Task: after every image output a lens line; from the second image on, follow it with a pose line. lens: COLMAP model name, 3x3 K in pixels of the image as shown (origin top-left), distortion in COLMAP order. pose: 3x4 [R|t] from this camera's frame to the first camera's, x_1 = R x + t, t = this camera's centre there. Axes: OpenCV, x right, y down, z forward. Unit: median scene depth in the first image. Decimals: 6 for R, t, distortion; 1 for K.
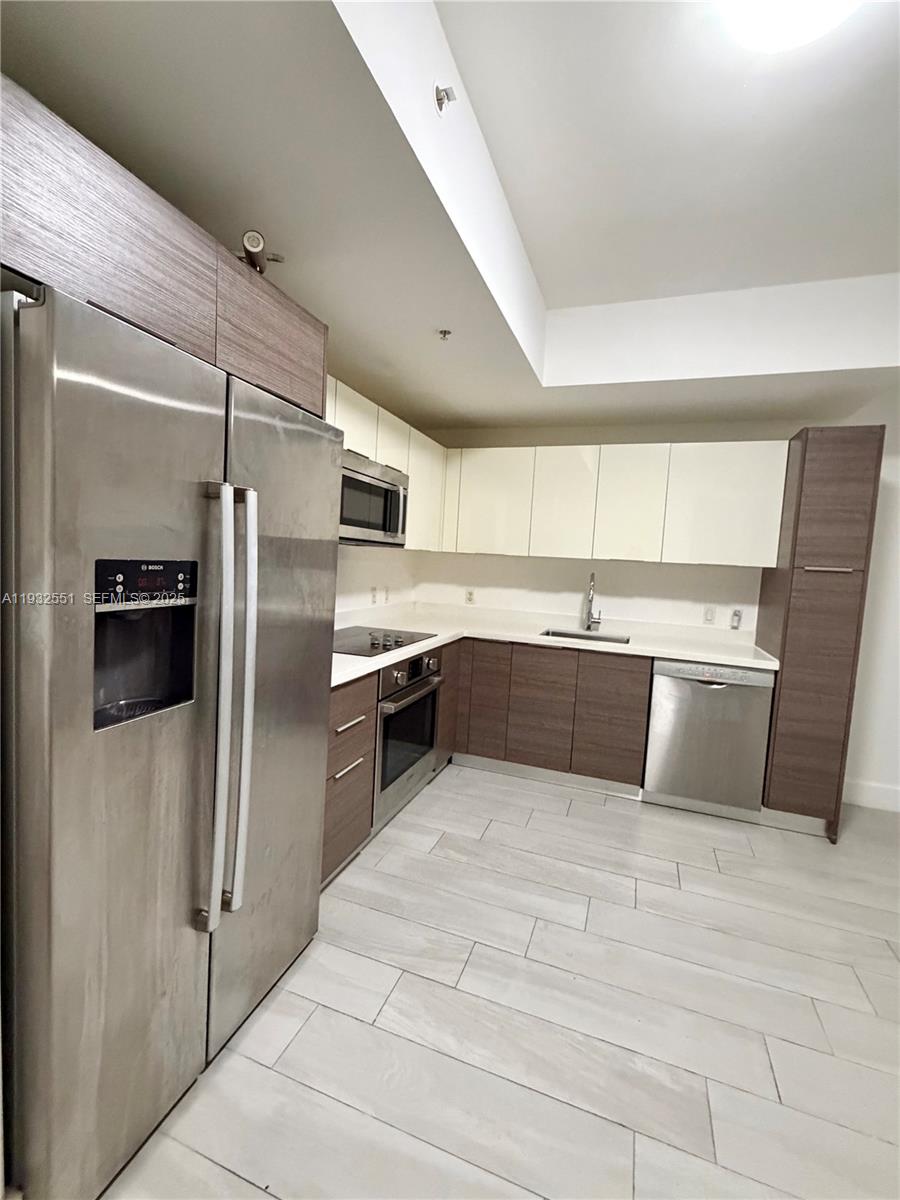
lens RADIAL K [[519.5, 0, 452.3], [0, 519.5, 601.6], [0, 0, 1]] dist [-0.000791, 0.000098]
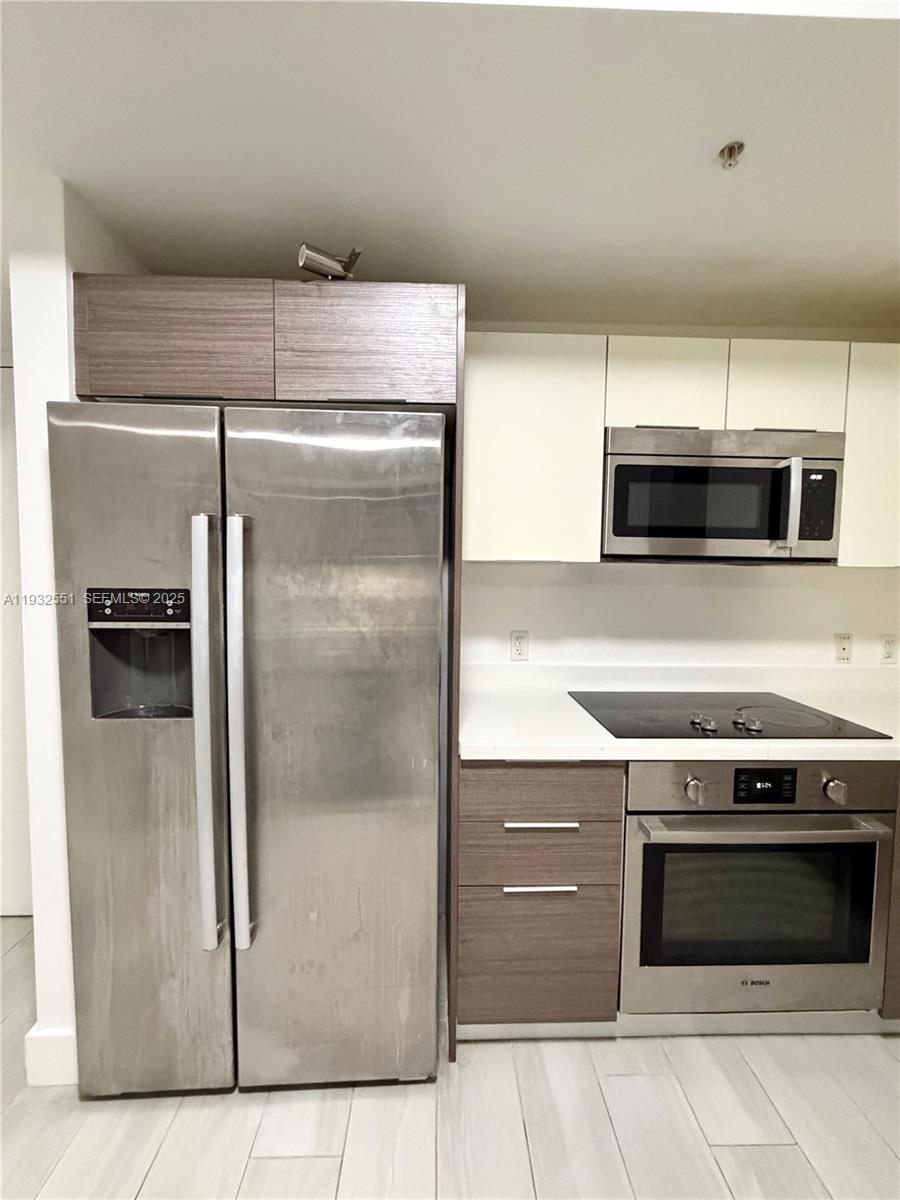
lens RADIAL K [[519.5, 0, 447.7], [0, 519.5, 600.1], [0, 0, 1]] dist [-0.000791, 0.000098]
pose [[0.366535, 0.007496, -0.930374, 0.299629], [-0.068990, 0.997434, -0.019144, -0.030065], [0.927843, 0.071204, 0.366112, 0.463827]]
